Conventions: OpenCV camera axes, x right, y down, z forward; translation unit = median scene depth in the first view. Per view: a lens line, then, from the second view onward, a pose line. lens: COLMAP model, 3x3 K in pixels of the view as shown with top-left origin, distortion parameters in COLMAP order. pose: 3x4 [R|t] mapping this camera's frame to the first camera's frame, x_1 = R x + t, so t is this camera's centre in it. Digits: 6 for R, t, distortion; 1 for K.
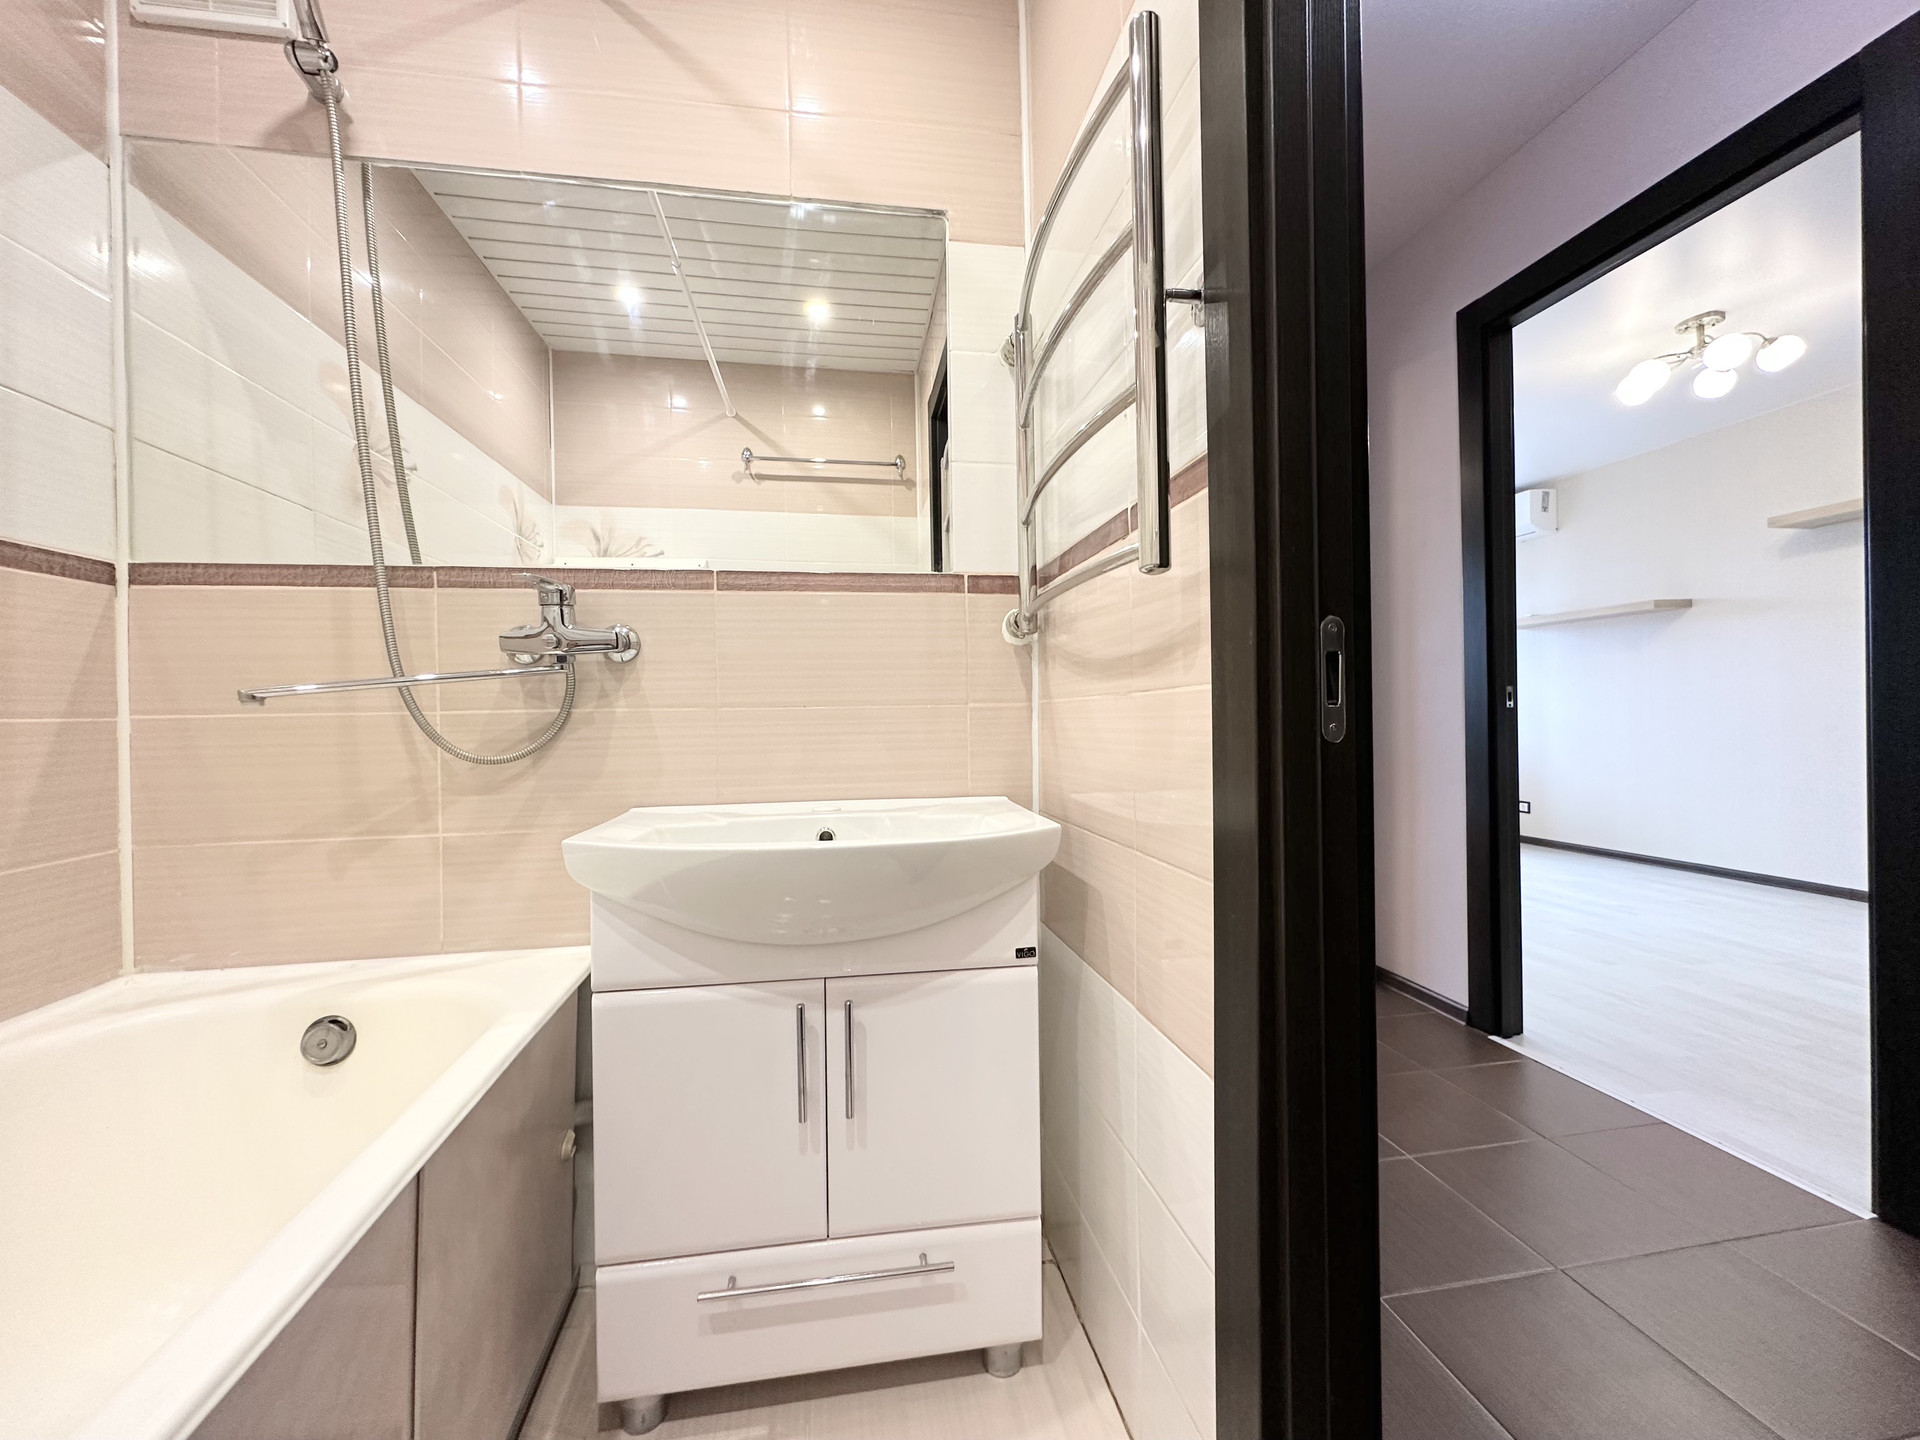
lens RADIAL K [[768.4, 0, 956.8], [0, 768.4, 719.9], [0, 0, 1]] dist [-0.001034, 0.000339]
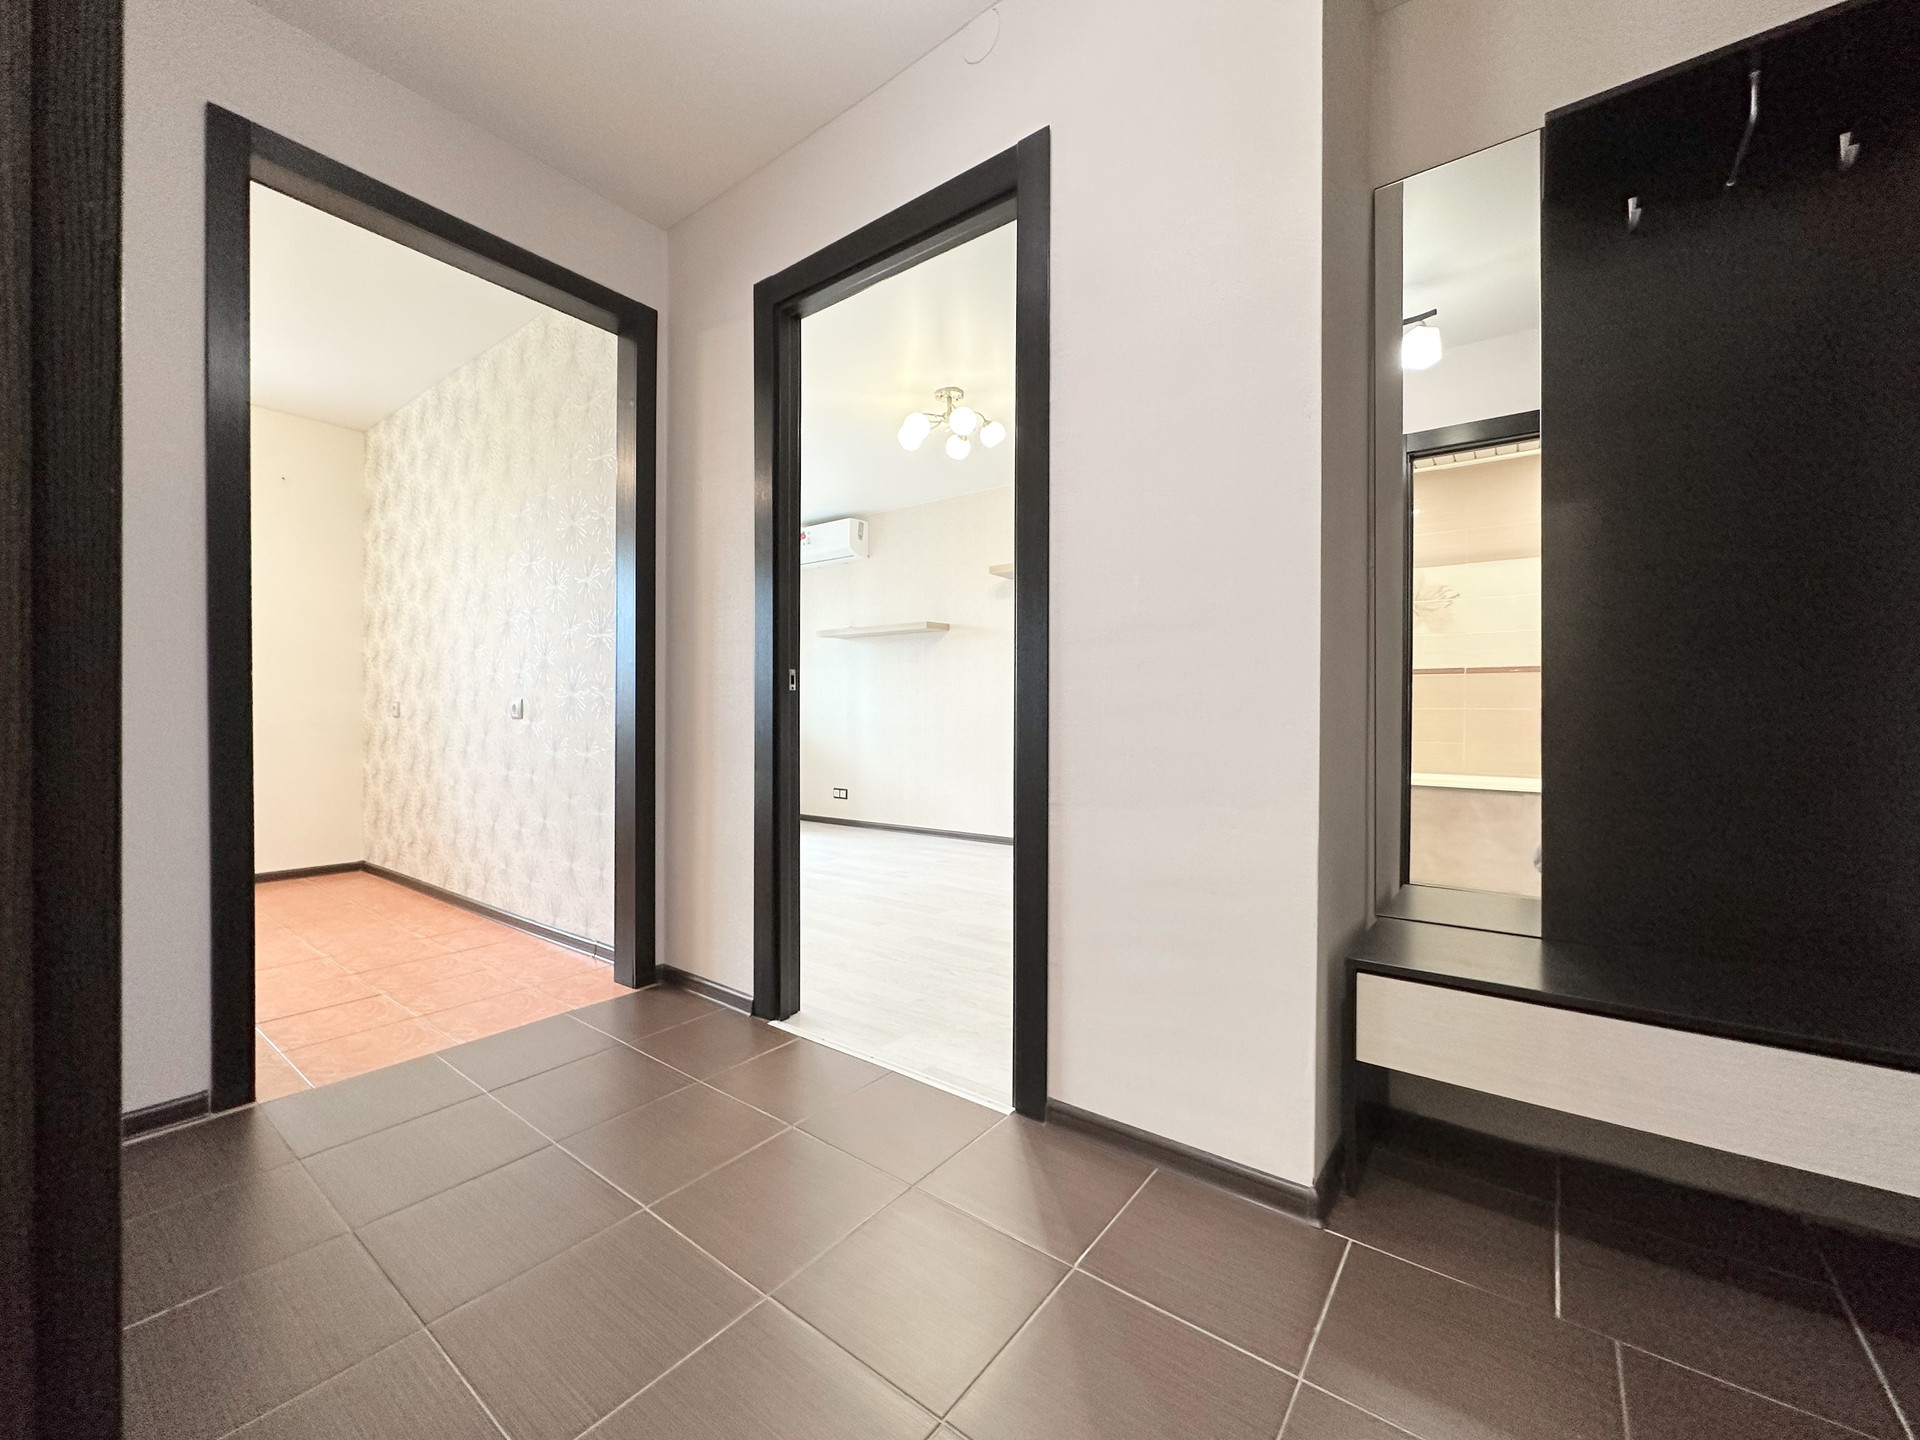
lens RADIAL K [[768.4, 0, 958.3], [0, 768.4, 721.6], [0, 0, 1]] dist [-0.001034, 0.000339]
pose [[0.727759, 0.014043, 0.685689, 0.278367], [-0.012132, 0.999898, -0.007601, 0.044984], [-0.685726, -0.002787, 0.727855, 0.173077]]
